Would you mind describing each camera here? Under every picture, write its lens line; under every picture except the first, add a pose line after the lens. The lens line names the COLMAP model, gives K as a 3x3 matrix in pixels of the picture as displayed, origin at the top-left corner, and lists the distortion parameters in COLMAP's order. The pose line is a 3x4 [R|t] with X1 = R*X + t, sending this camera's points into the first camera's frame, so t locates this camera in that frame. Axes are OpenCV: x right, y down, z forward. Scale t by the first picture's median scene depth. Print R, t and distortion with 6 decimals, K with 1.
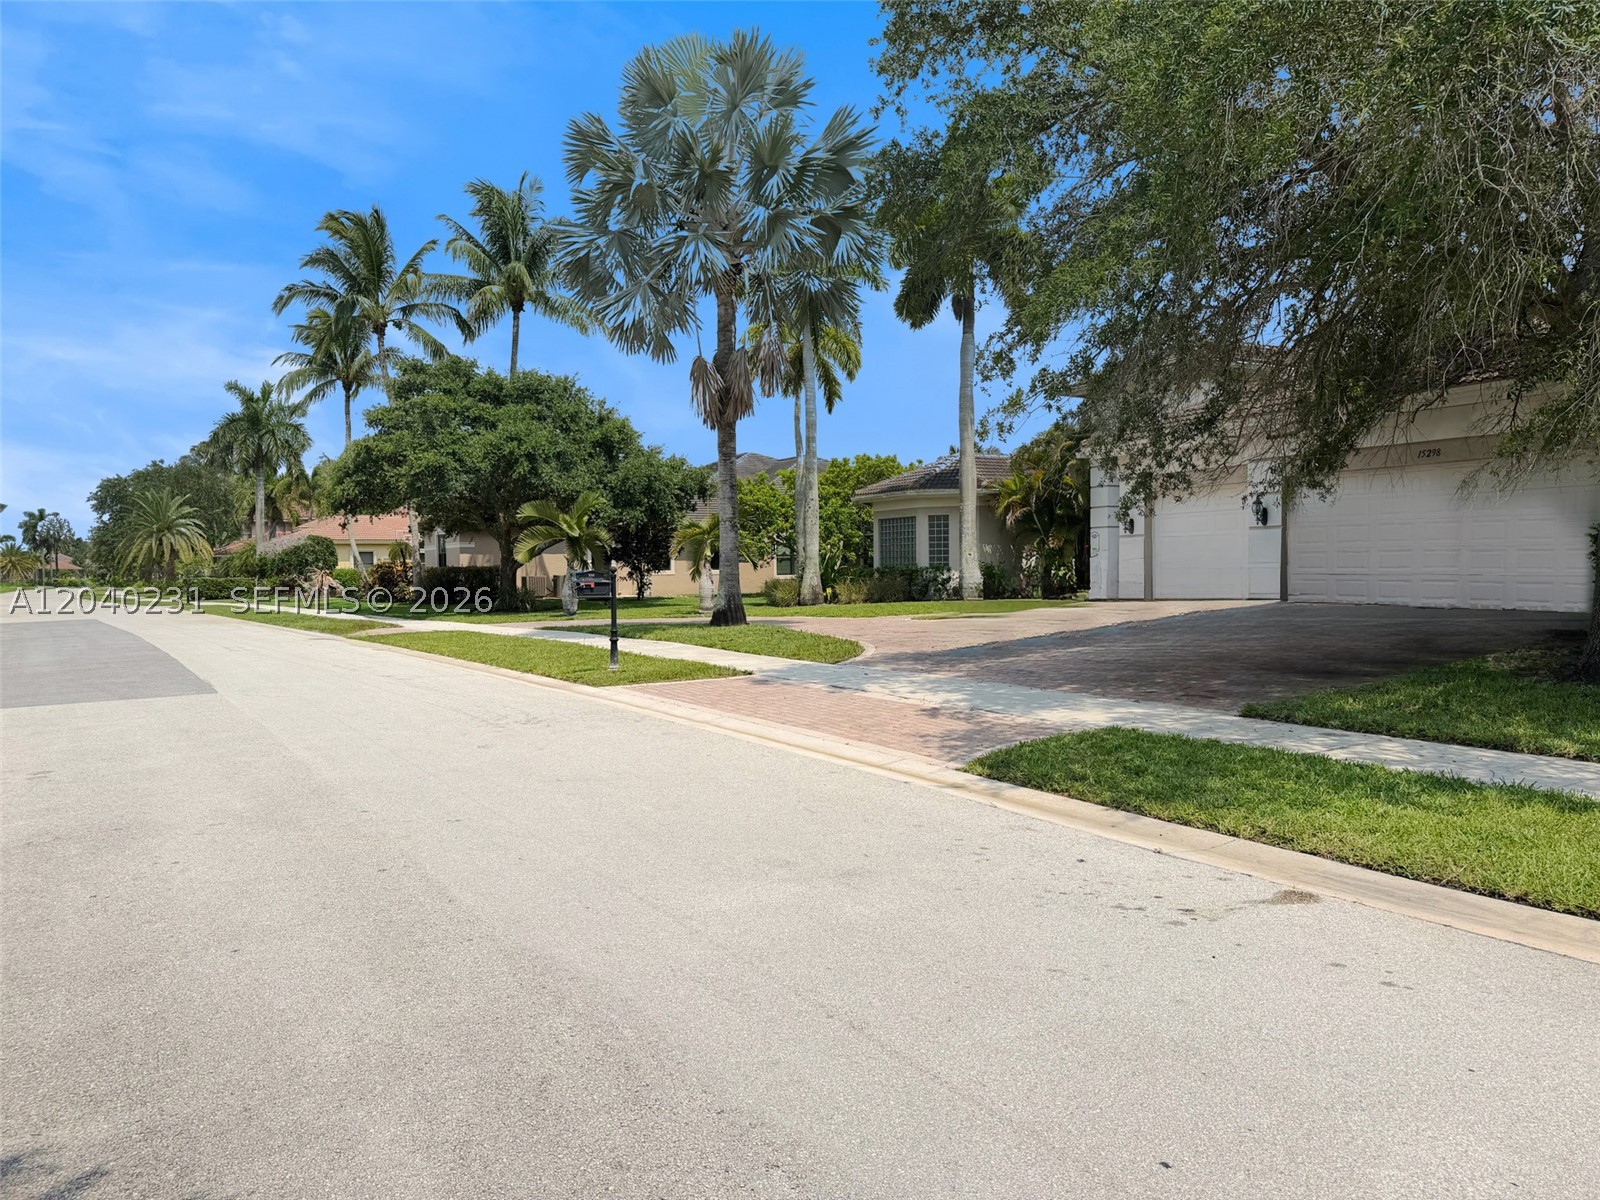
lens RADIAL K [[1111.6, 0, 794.0], [0, 1111.6, 616.3], [0, 0, 1]] dist [0.086319, -0.105007]
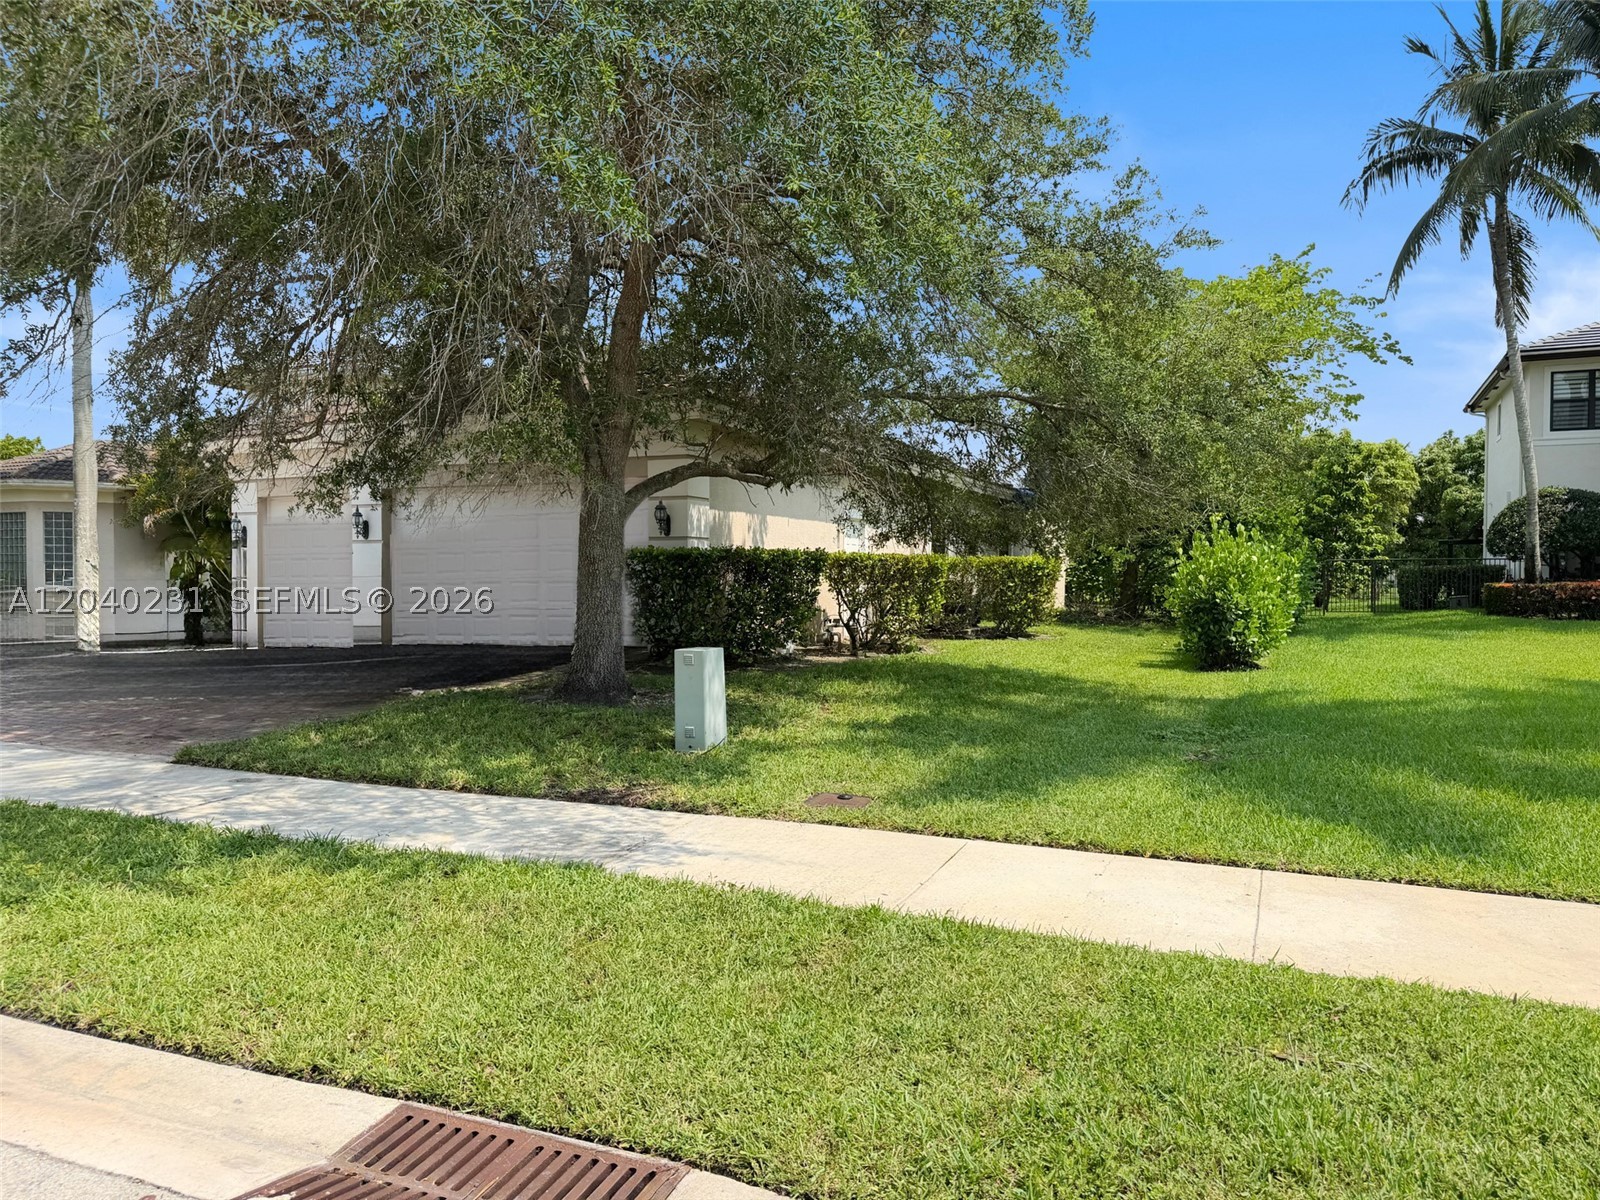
lens RADIAL K [[1111.6, 0, 781.4], [0, 1111.6, 601.7], [0, 0, 1]] dist [0.086319, -0.105007]
pose [[0.821578, 0.003475, 0.570086, 0.127336], [0.009788, 0.999748, -0.020200, -0.004310], [-0.570012, 0.022176, 0.821337, 0.019524]]
